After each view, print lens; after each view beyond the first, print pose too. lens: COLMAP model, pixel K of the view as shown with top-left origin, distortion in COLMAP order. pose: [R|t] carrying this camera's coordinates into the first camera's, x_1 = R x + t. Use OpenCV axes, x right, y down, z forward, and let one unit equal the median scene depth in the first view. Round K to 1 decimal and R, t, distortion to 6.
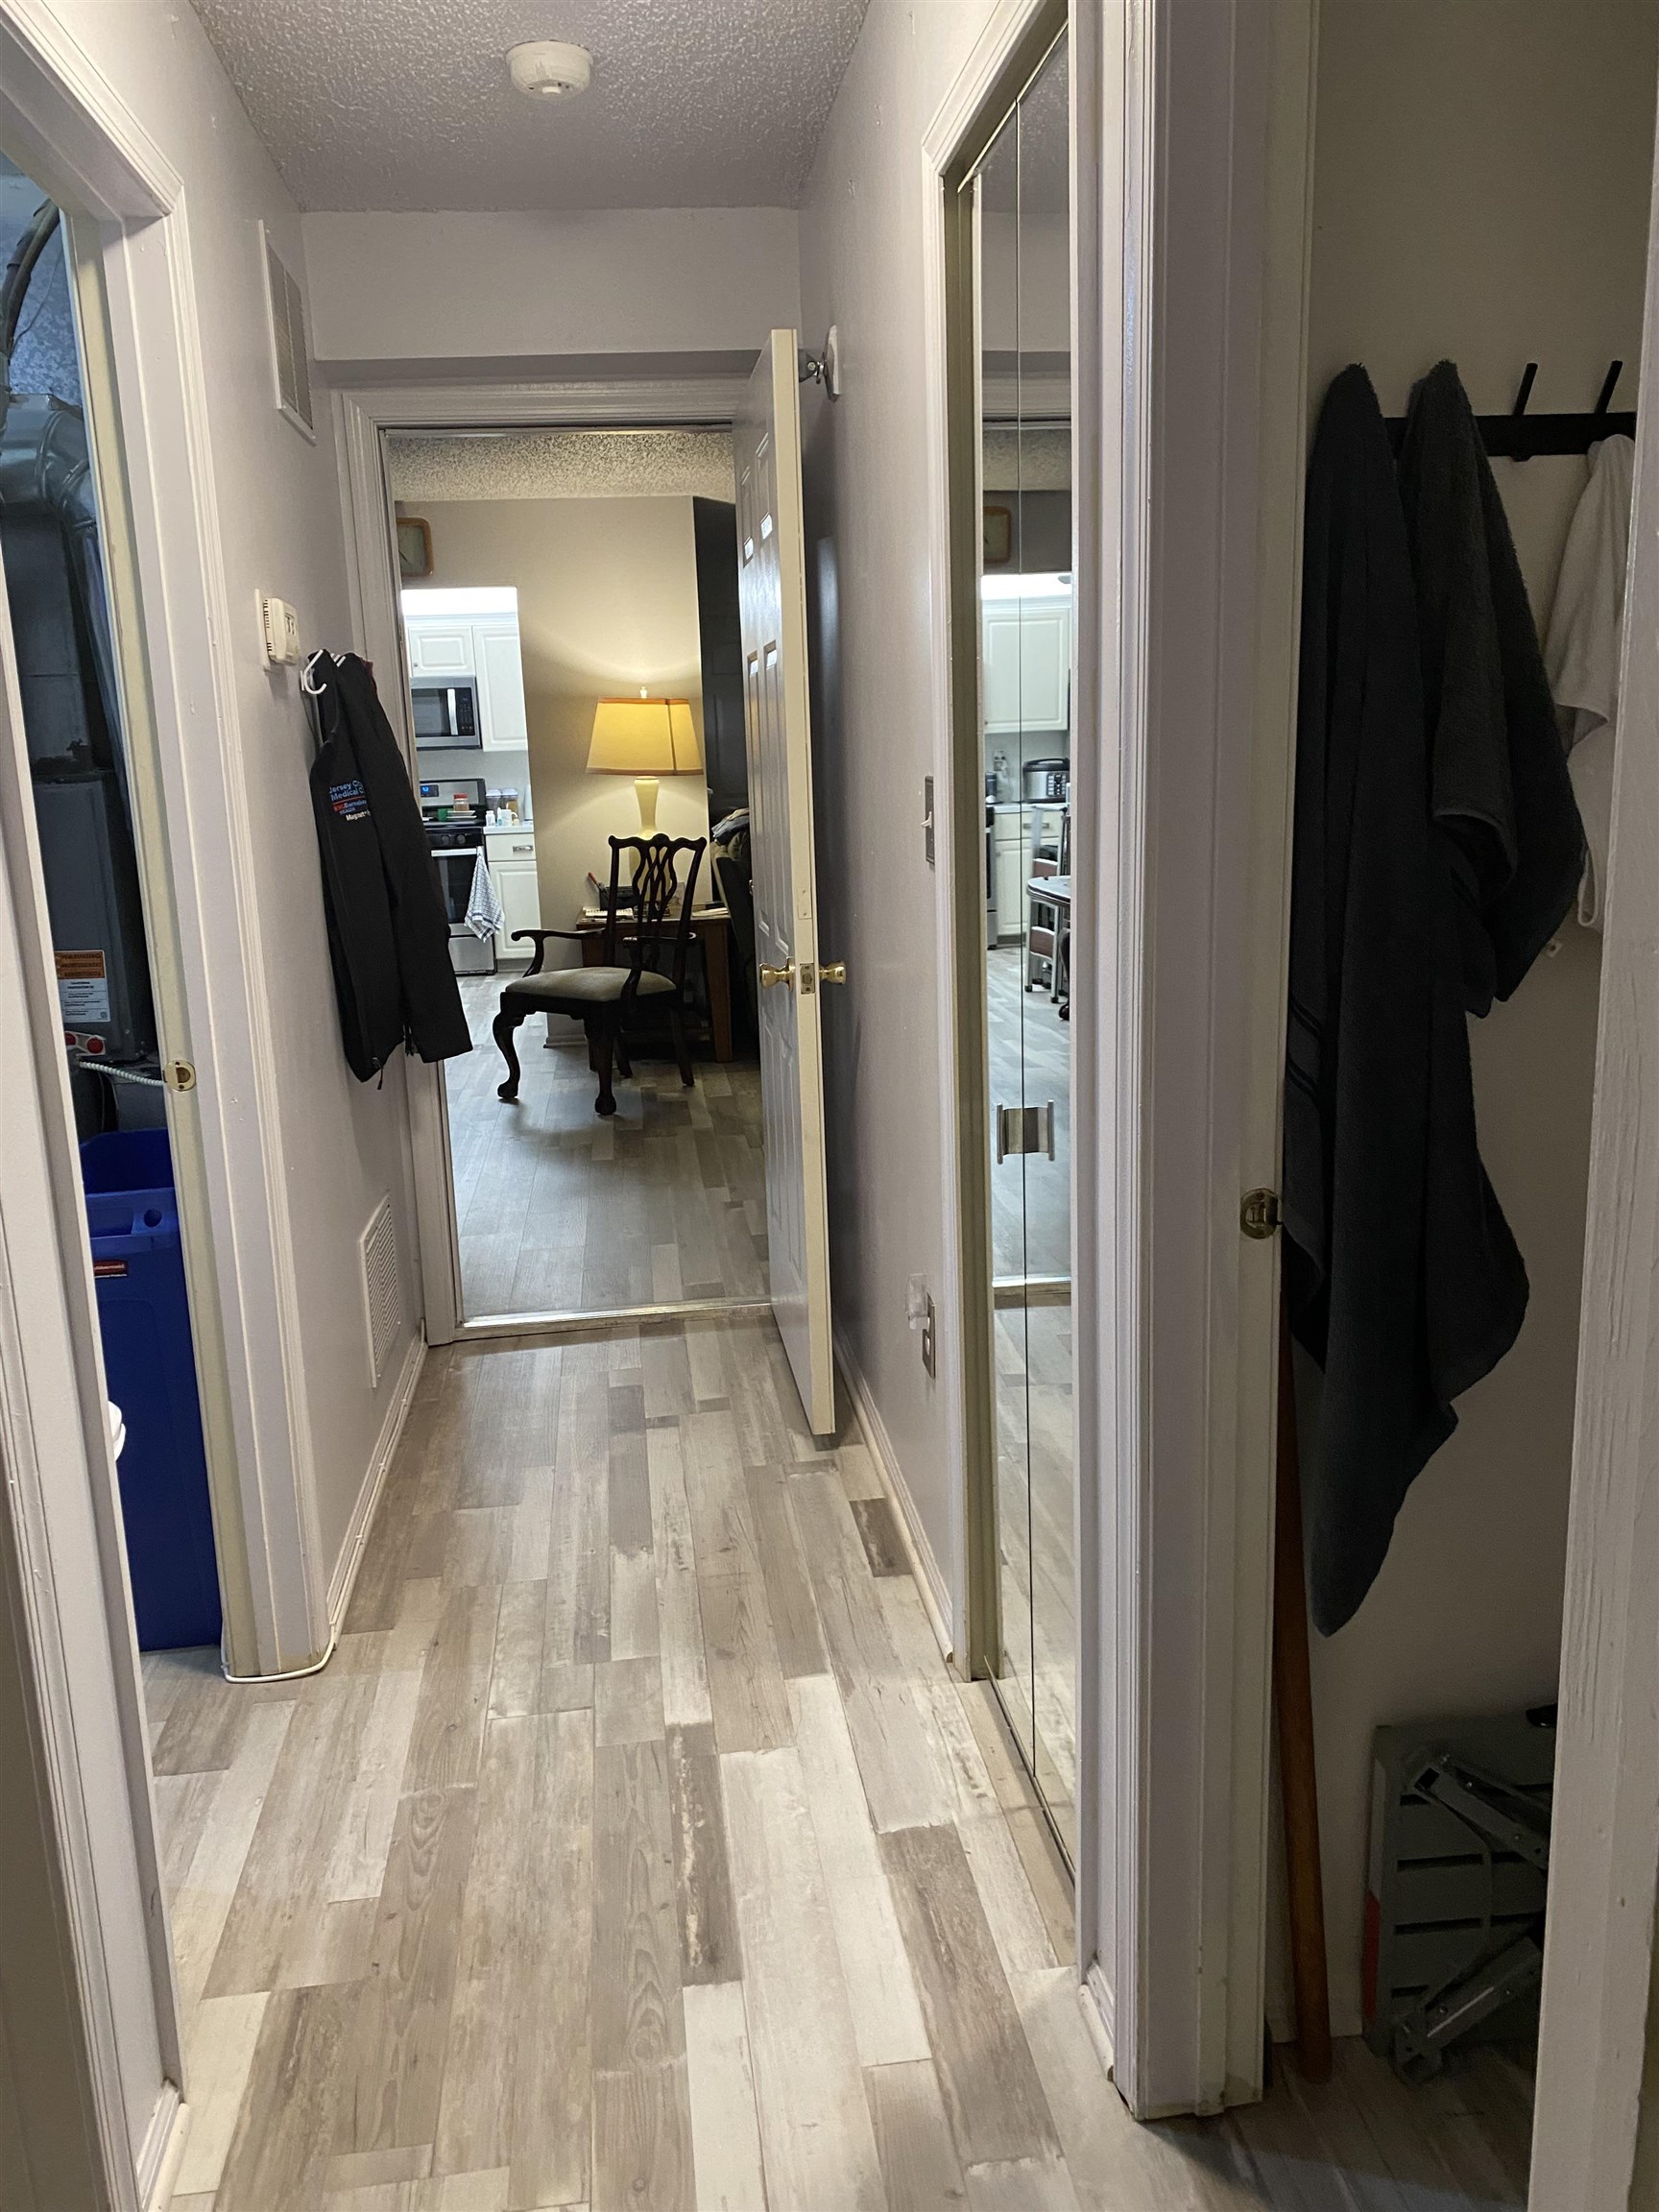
lens RADIAL K [[1679.9, 0, 824.0], [0, 1679.9, 1106.7], [0, 0, 1]] dist [-0.002357, -0.004440]
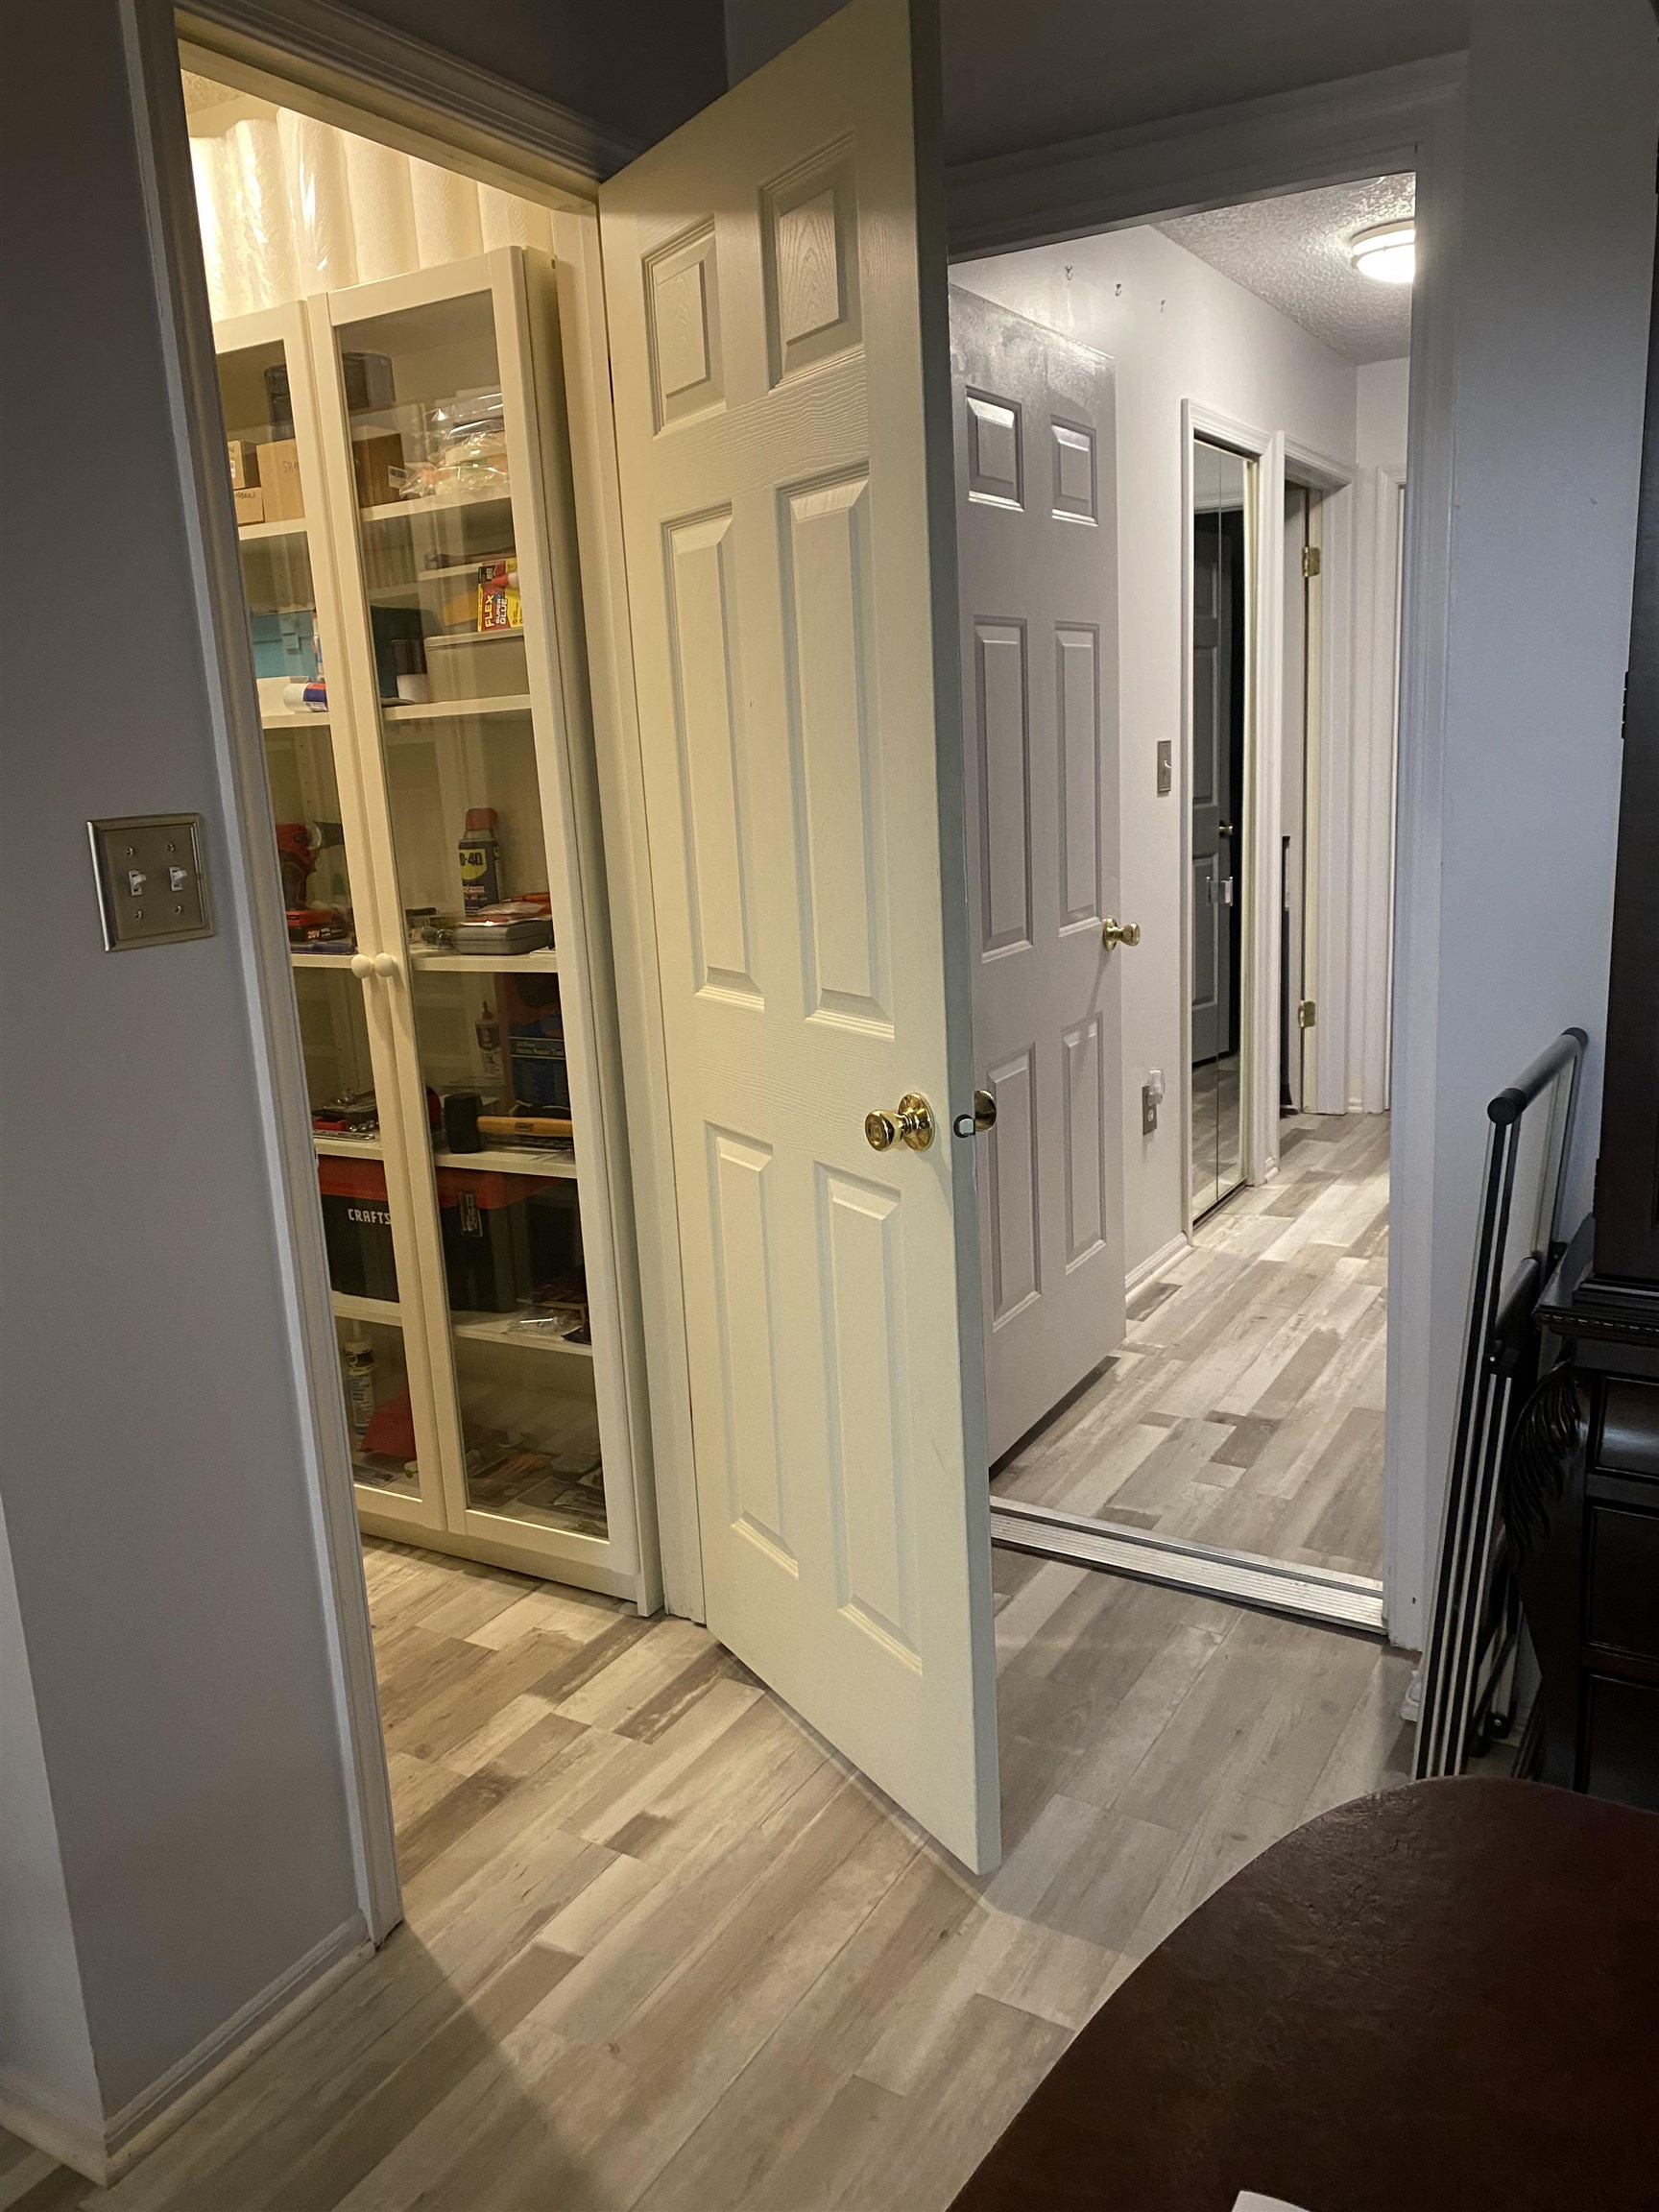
lens RADIAL K [[1679.9, 0, 823.6], [0, 1679.9, 1104.9], [0, 0, 1]] dist [-0.002357, -0.004440]
pose [[-0.788596, -0.073518, 0.610501, -0.590267], [0.198130, 0.909499, 0.365452, -0.448957], [-0.582117, 0.409153, -0.702662, 2.090759]]
